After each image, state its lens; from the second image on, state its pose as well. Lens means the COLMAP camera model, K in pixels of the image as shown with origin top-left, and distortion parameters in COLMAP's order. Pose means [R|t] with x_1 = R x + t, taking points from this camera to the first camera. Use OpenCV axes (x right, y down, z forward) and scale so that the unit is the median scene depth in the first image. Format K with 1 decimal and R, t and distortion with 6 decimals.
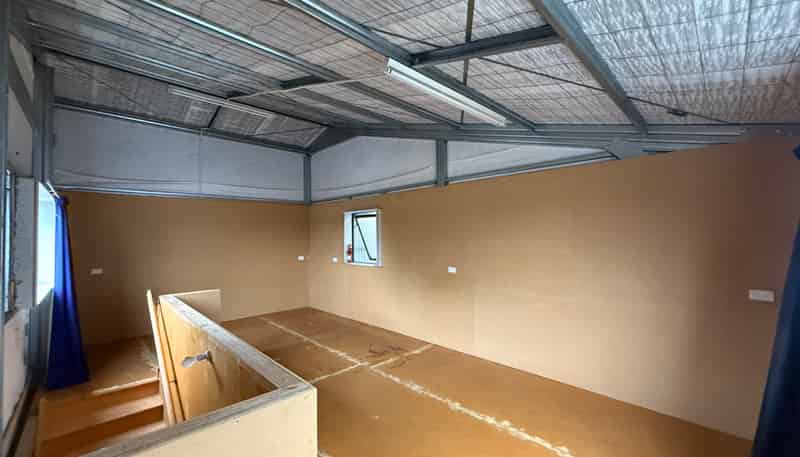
lens RADIAL K [[317.6, 0, 402.8], [0, 317.6, 229.1], [0, 0, 1]] dist [0.000252, 0.000039]
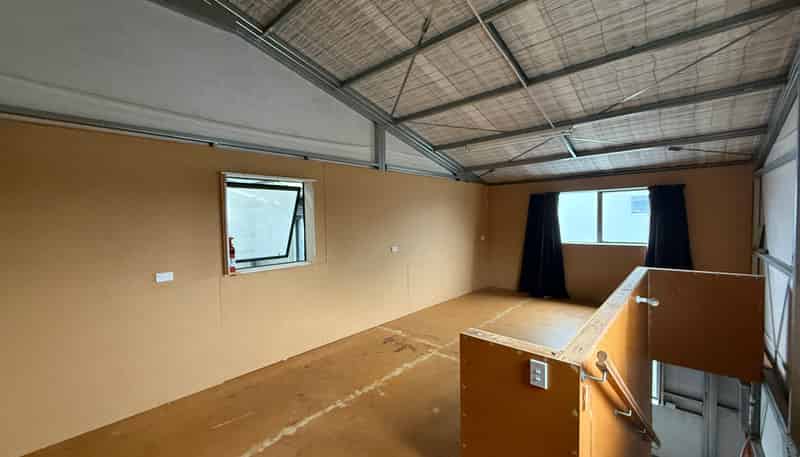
lens RADIAL K [[312.3, 0, 400.0], [0, 312.3, 228.5], [0, 0, 1]] dist [0.001436, 0.000062]
pose [[-0.047704, -0.014491, 0.998756, -0.917262], [0.001102, 0.999893, 0.014560, 0.037712], [-0.998861, 0.001795, -0.047683, 1.003026]]
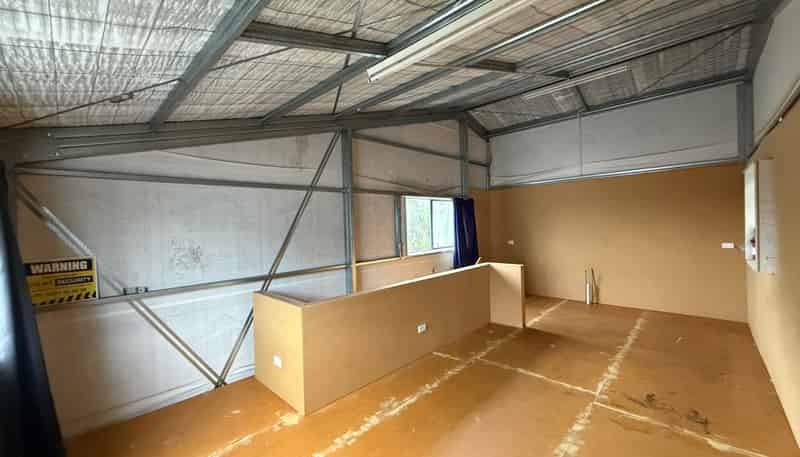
lens RADIAL K [[322.6, 0, 400.0], [0, 322.6, 228.5], [0, 0, 1]] dist [0.000058, -0.000012]
pose [[0.027040, 0.026420, -0.999285, 0.514364], [0.053457, 0.998182, 0.027837, 0.000692], [0.998204, -0.054171, 0.025579, 0.481848]]
